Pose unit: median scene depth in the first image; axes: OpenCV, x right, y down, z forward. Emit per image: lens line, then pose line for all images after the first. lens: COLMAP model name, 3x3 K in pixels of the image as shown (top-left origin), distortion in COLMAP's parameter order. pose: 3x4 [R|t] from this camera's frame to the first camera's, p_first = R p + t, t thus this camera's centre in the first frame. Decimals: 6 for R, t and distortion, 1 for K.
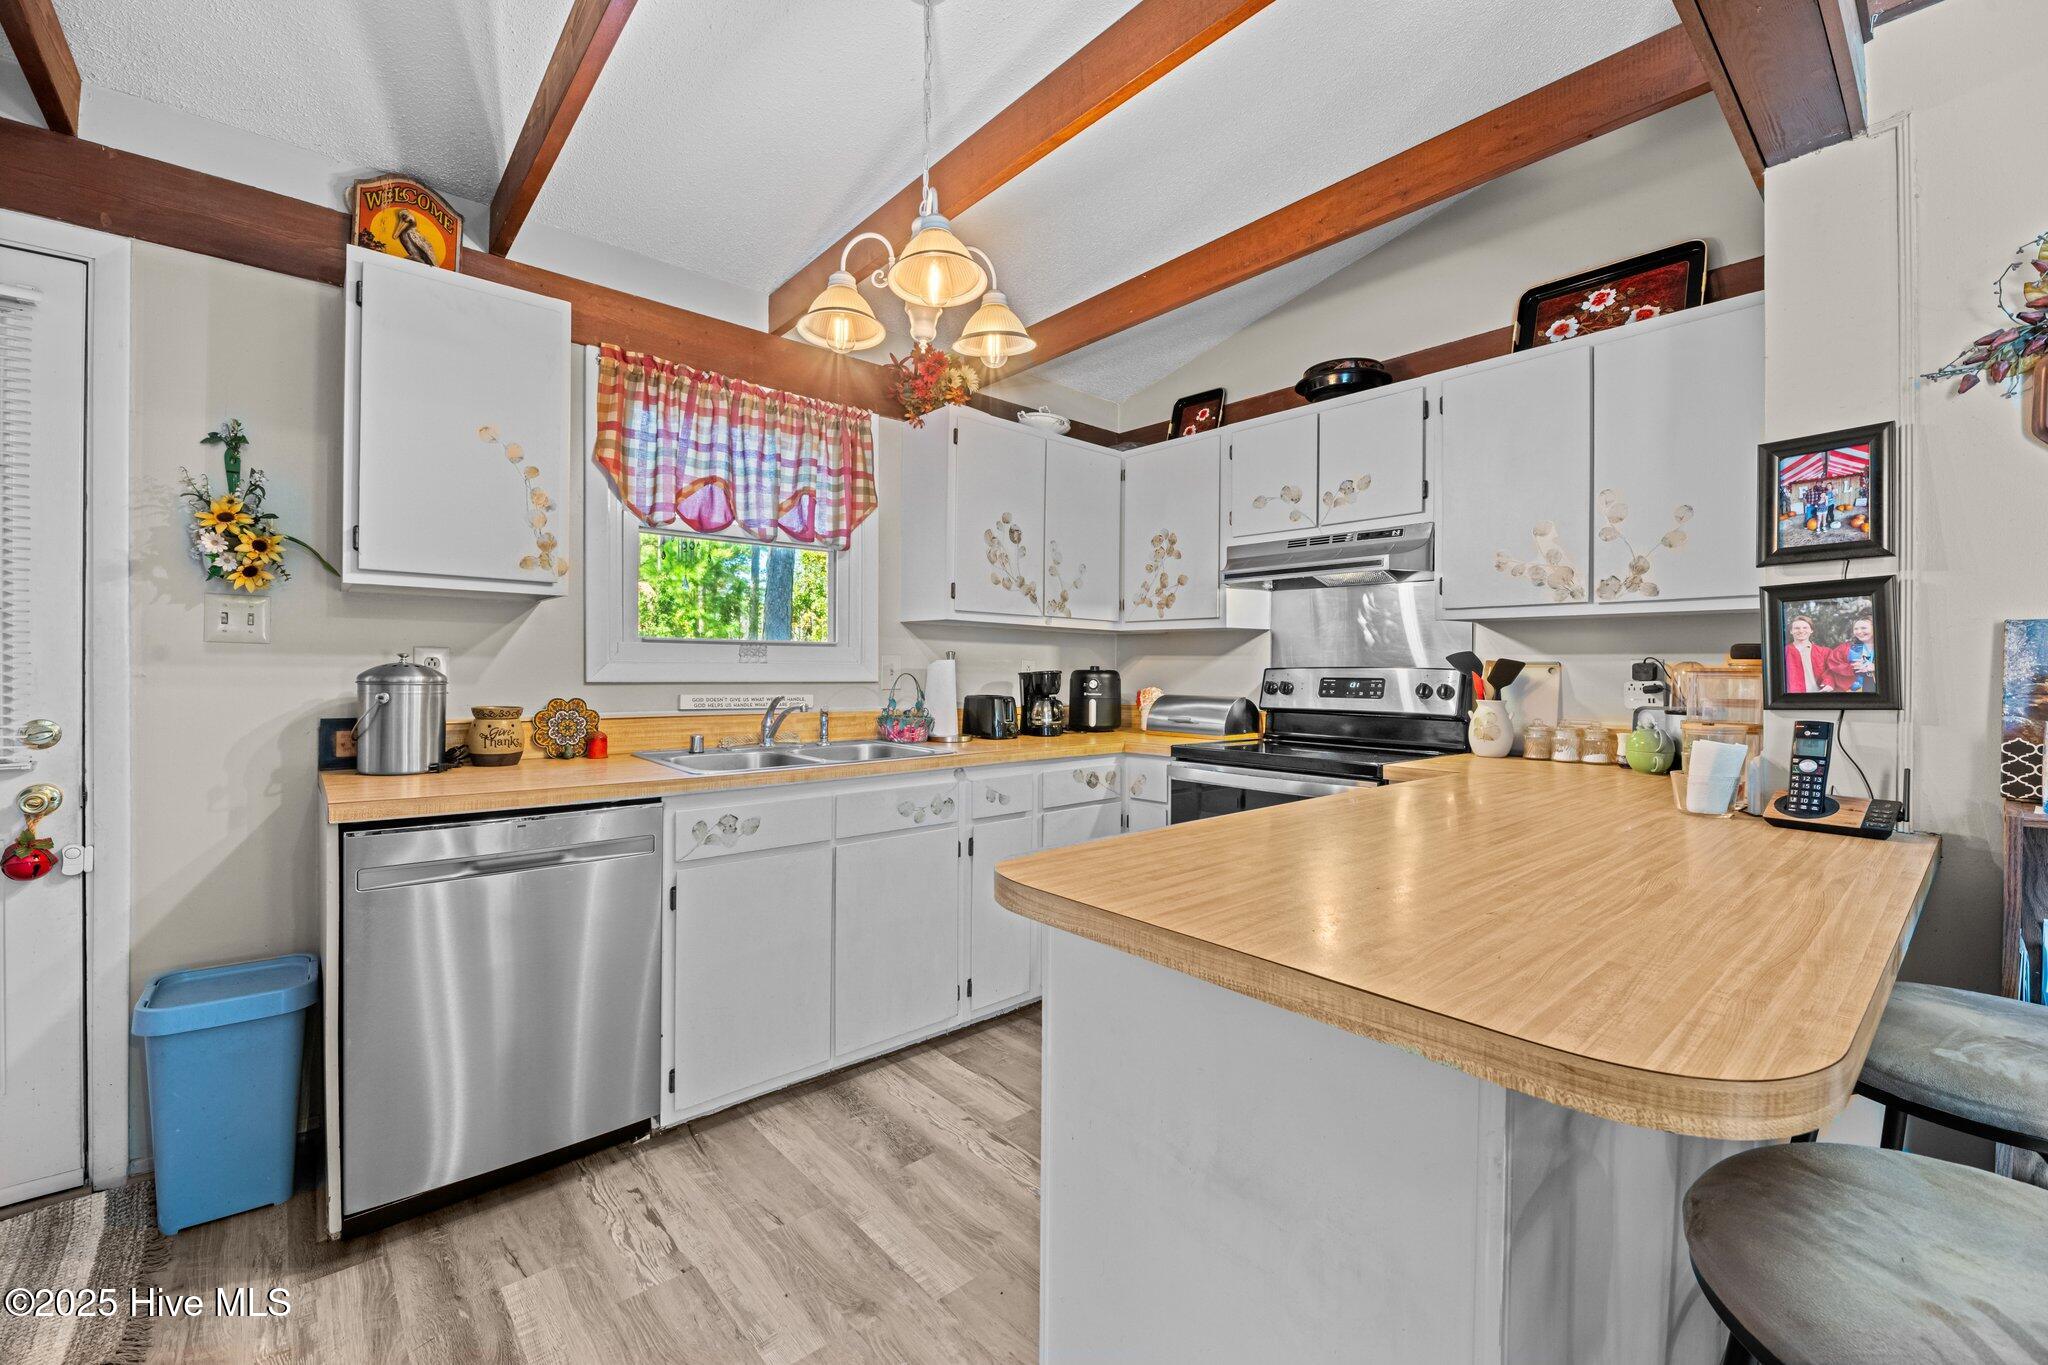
lens RADIAL K [[837.1, 0, 1024.0], [0, 837.1, 682.5], [0, 0, 1]] dist [-0.001327, -0.000174]
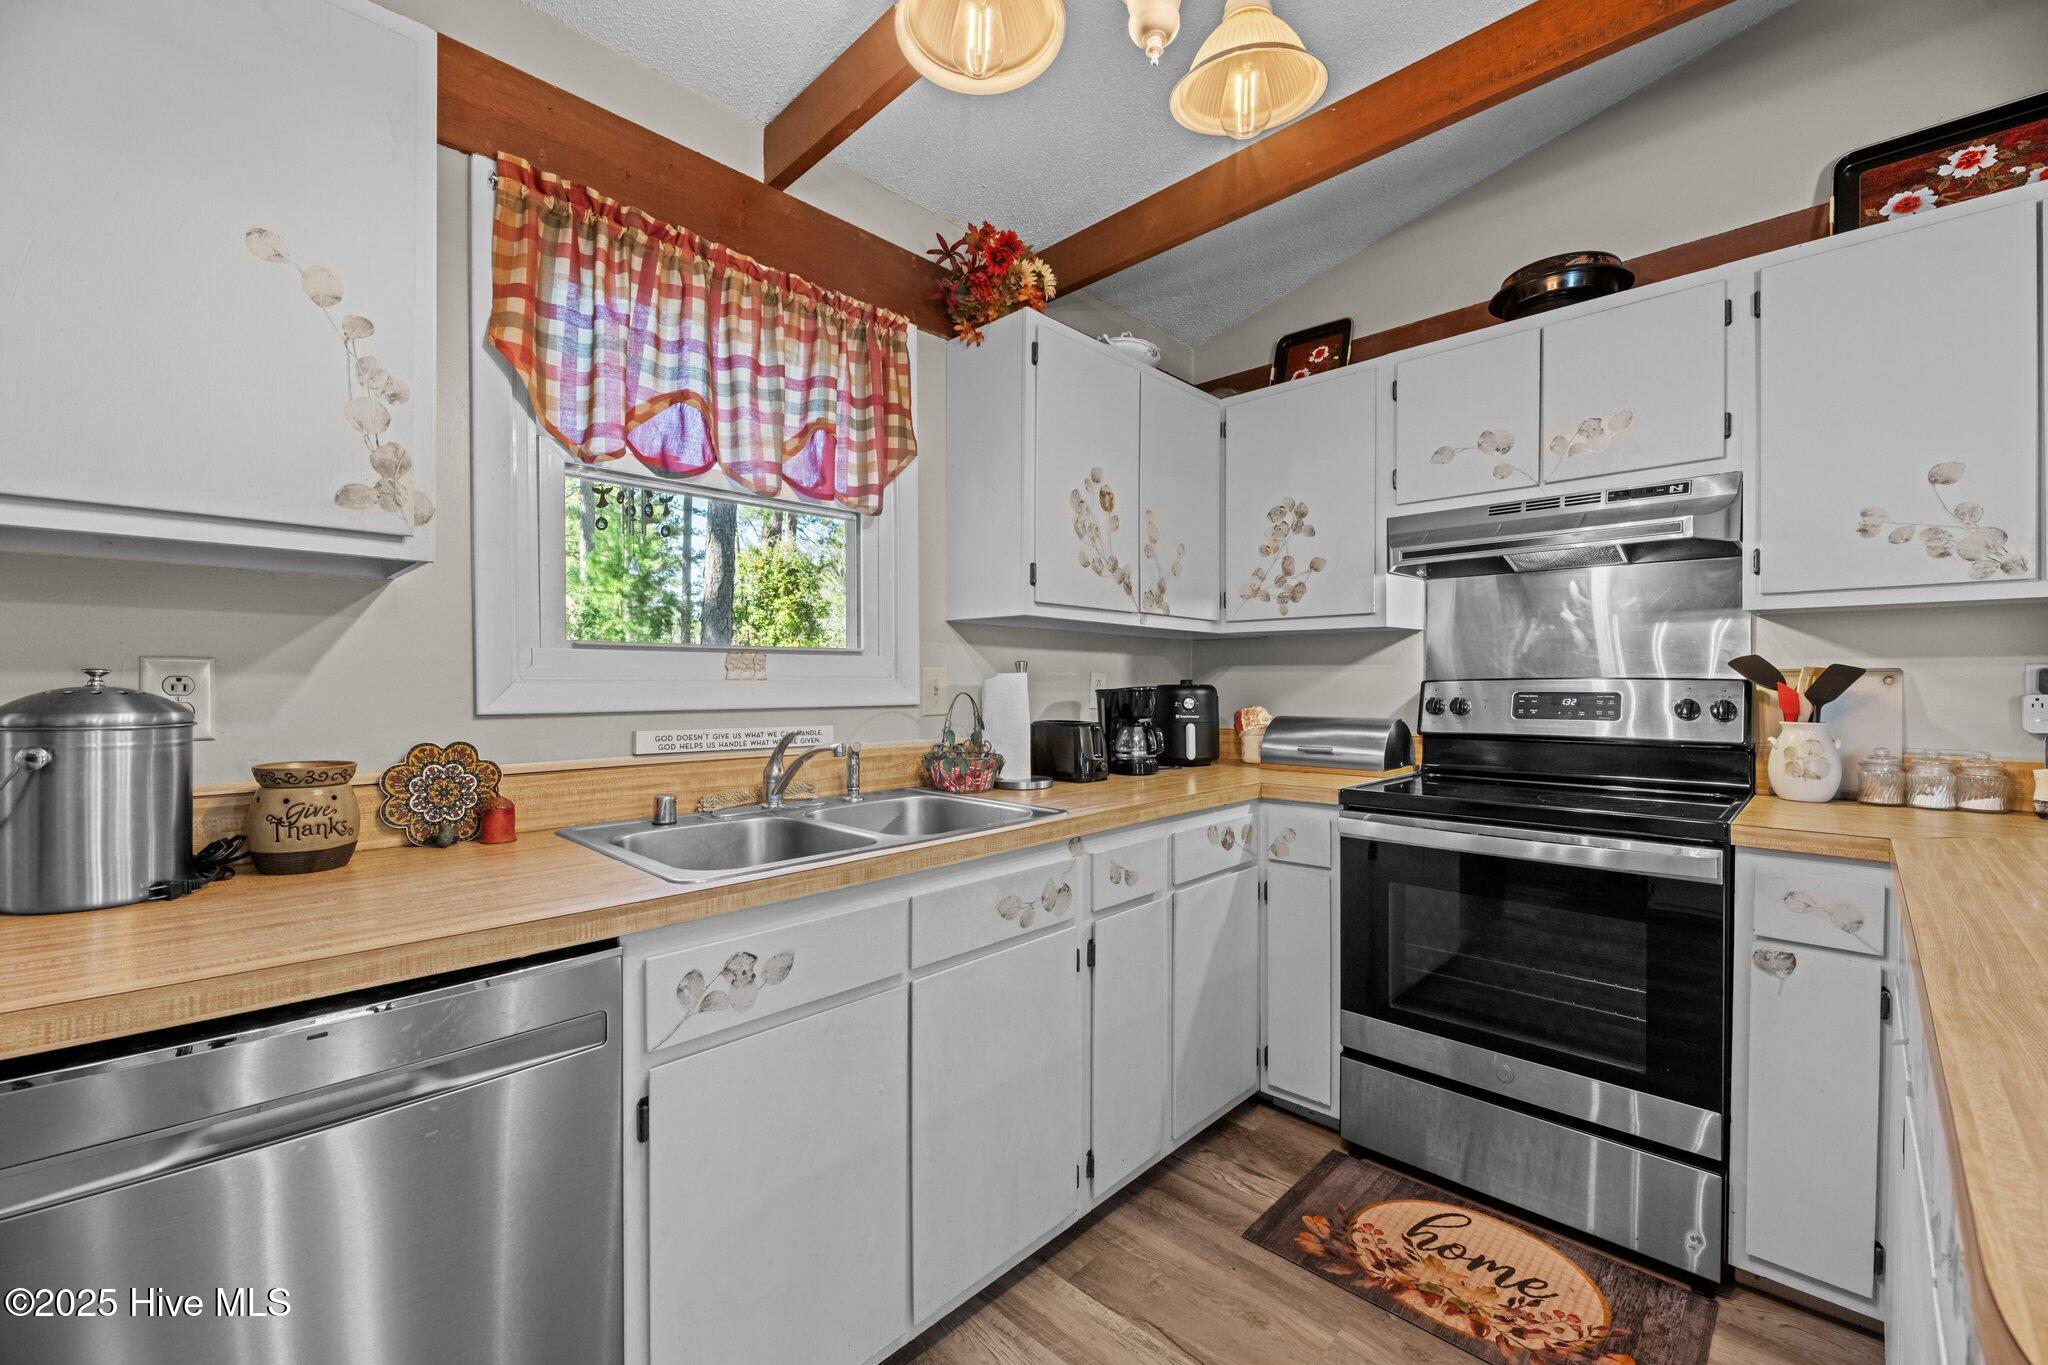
lens RADIAL K [[830.5, 0, 1029.0], [0, 830.5, 695.8], [0, 0, 1]] dist [0.000420, -0.004092]
pose [[0.996519, -0.011116, 0.082616, -0.153717], [0.011135, 0.999938, 0.000230, -0.008380], [-0.082614, 0.000691, 0.996581, 0.323408]]
